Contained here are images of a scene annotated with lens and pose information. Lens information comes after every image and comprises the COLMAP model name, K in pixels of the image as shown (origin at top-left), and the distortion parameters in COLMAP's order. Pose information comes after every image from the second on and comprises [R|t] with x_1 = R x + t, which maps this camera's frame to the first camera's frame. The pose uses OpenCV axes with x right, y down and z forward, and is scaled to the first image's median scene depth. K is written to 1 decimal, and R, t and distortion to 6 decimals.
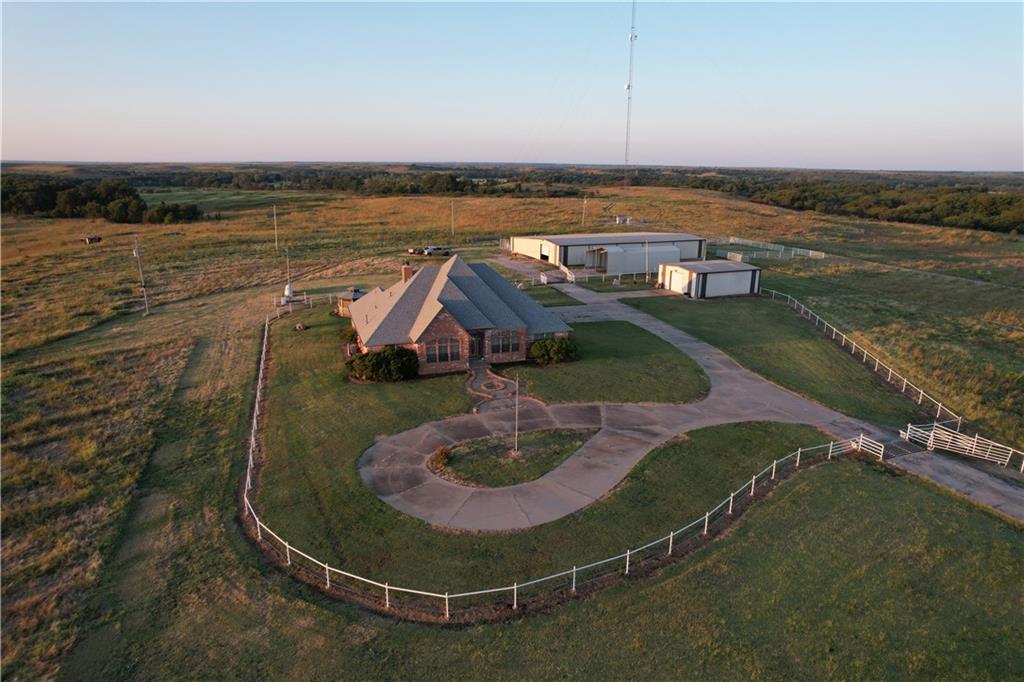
lens RADIAL K [[655.2, 0, 516.4], [0, 655.2, 338.1], [0, 0, 1]] dist [-0.071050, 0.064048]
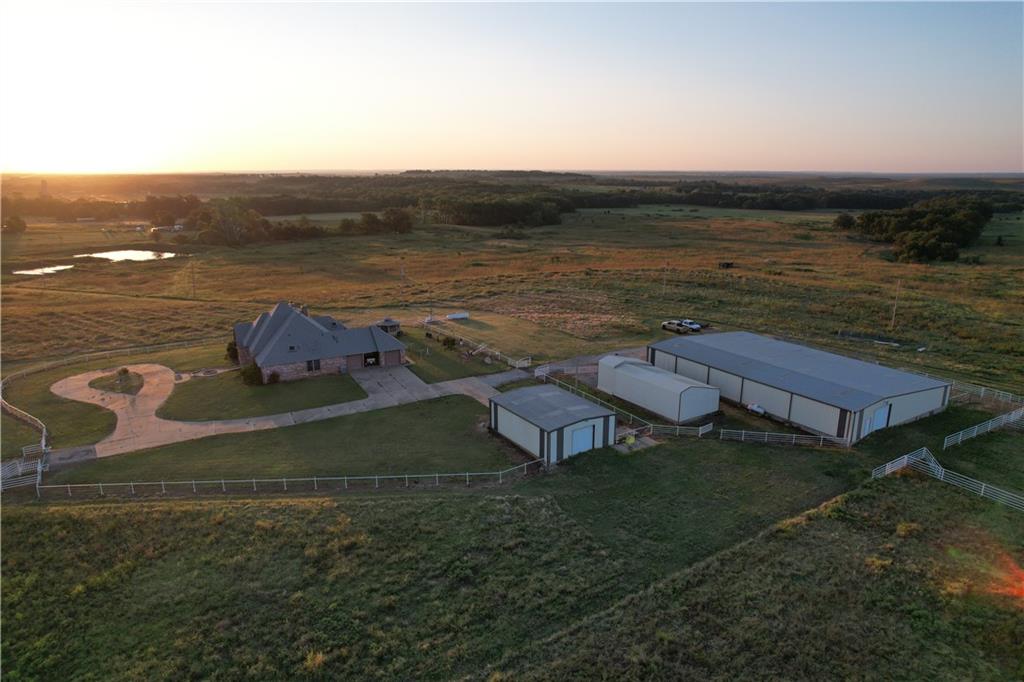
lens RADIAL K [[655.2, 0, 515.1], [0, 655.2, 341.5], [0, 0, 1]] dist [-0.071050, 0.064048]
pose [[0.163997, 0.245043, -0.955541, 1.439571], [-0.257068, 0.945803, 0.198426, -0.463874], [0.952376, 0.213098, 0.218102, 1.128333]]
